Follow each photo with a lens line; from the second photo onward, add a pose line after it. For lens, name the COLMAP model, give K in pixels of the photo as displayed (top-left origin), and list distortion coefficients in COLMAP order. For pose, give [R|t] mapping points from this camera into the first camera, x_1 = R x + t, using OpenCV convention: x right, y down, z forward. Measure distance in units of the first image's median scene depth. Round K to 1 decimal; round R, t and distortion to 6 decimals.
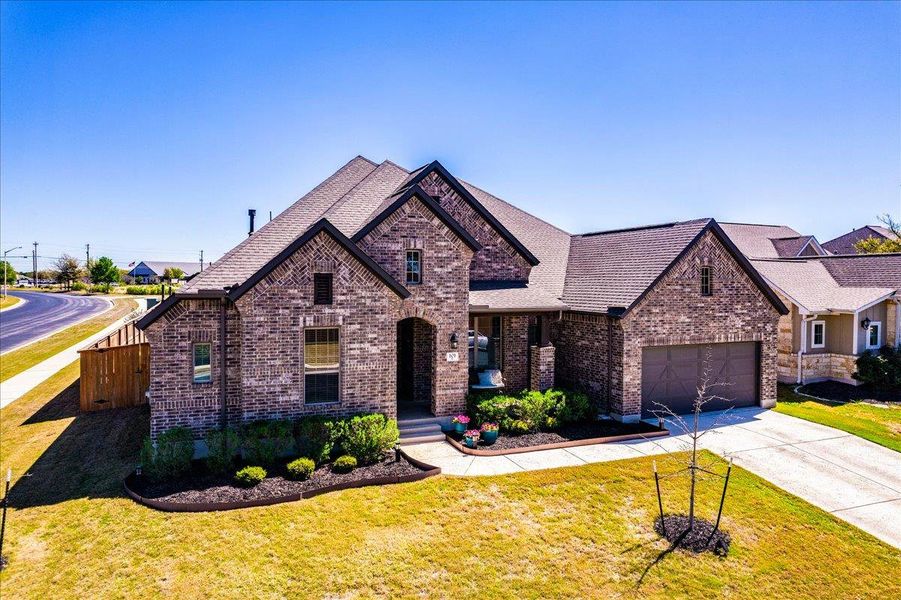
lens RADIAL K [[587.3, 0, 450.2], [0, 587.3, 295.7], [0, 0, 1]] dist [-0.031477, -0.000507]
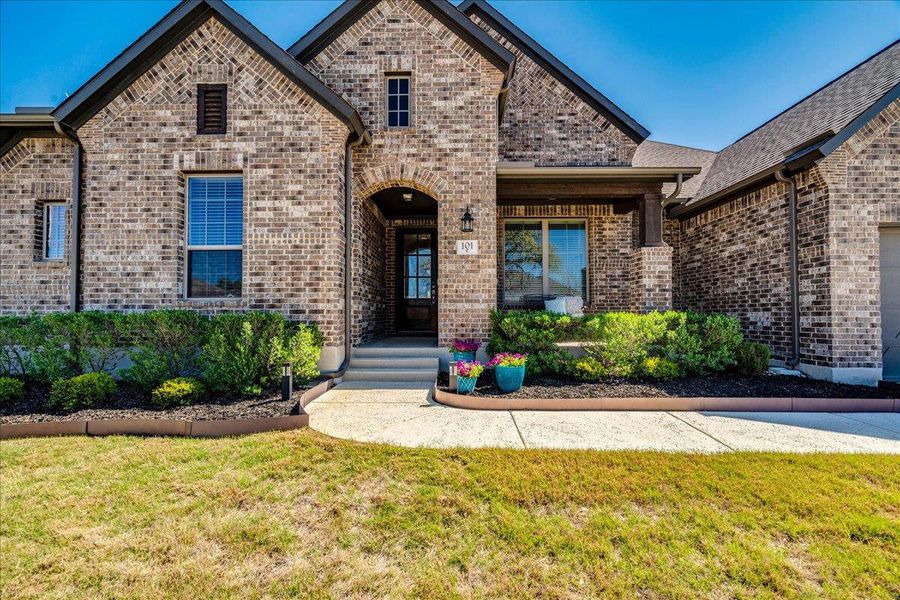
lens RADIAL K [[415.7, 0, 449.1], [0, 415.7, 304.6], [0, 0, 1]] dist [0.001019, -0.000168]
pose [[0.918967, -0.016523, -0.393989, 0.161105], [-0.000416, 0.999081, -0.042872, 0.190084], [0.394335, 0.039562, 0.918115, 0.637794]]
